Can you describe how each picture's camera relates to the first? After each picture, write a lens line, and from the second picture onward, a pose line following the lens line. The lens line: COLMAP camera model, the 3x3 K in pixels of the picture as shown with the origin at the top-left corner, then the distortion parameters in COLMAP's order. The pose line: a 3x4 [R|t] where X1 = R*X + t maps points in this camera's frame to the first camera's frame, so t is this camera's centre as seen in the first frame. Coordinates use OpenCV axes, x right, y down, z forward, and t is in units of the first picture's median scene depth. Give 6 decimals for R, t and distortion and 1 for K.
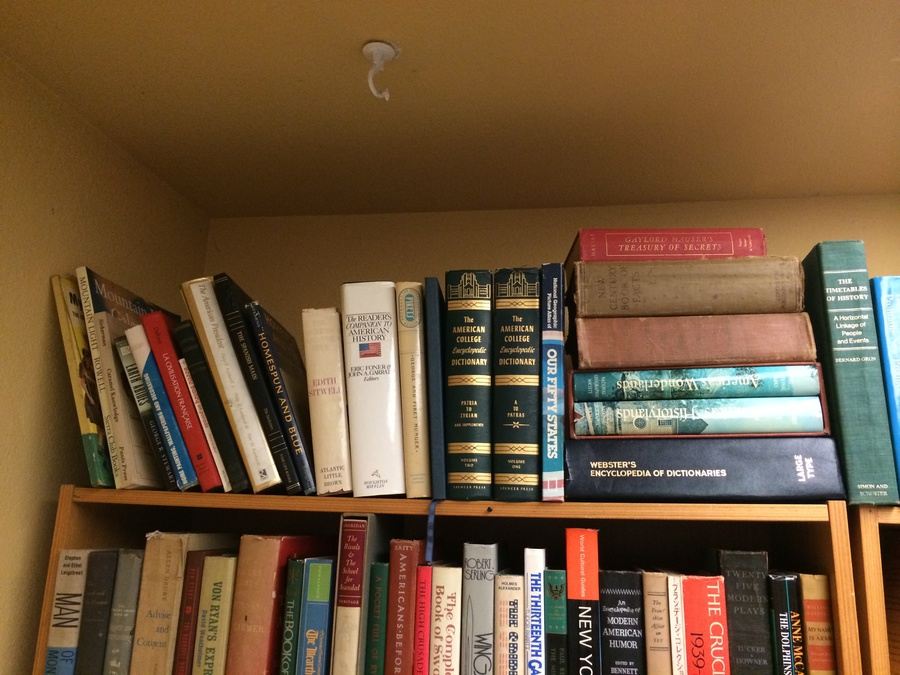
lens RADIAL K [[780.7, 0, 450.0], [0, 780.7, 337.5], [0, 0, 1]] dist [0.084658, -0.129183]
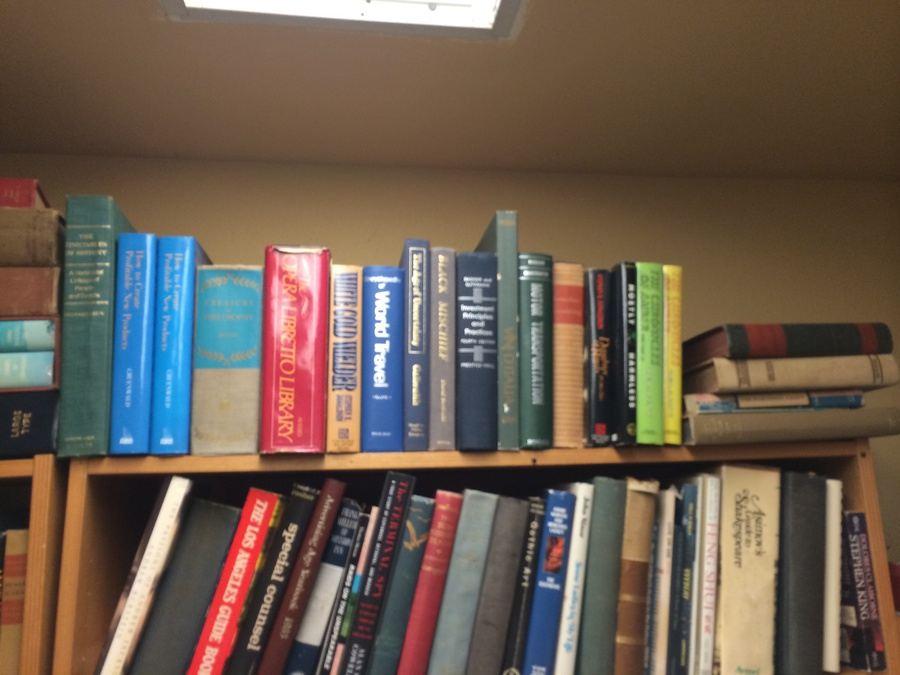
lens RADIAL K [[774.8, 0, 450.0], [0, 774.8, 337.5], [0, 0, 1]] dist [0.098340, -0.122522]
pose [[0.948625, -0.000043, 0.316403, 0.614733], [-0.012683, 0.999191, 0.038162, 0.012971], [-0.316148, -0.040215, 0.947857, -0.093163]]
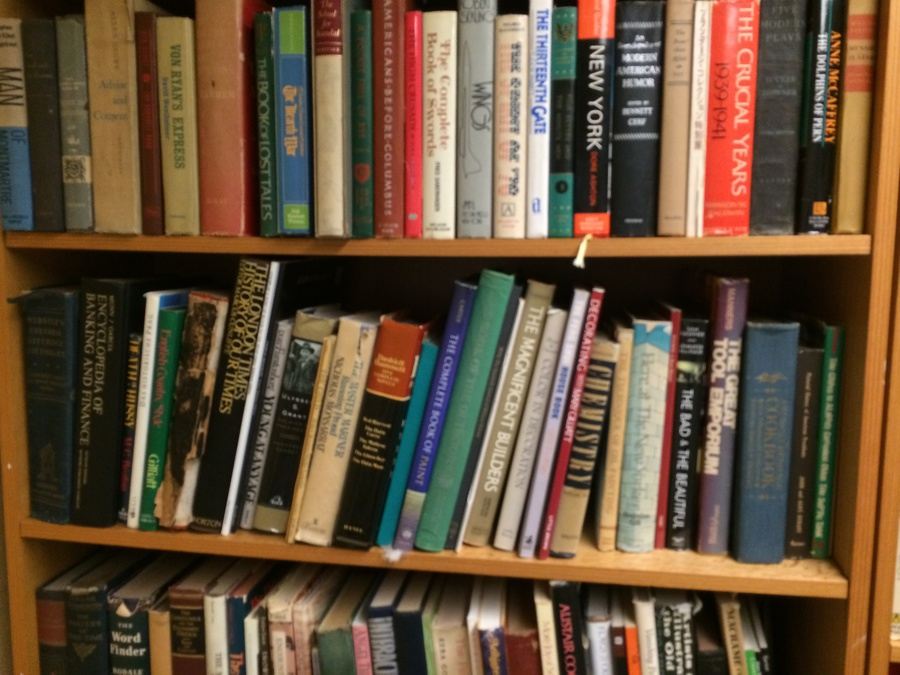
lens RADIAL K [[775.2, 0, 450.0], [0, 775.2, 337.5], [0, 0, 1]] dist [0.089992, -0.124286]
pose [[0.999247, -0.025296, 0.029432, -0.026882], [0.012699, 0.929761, 0.367946, 0.311297], [-0.036672, -0.367295, 0.929381, 0.069189]]
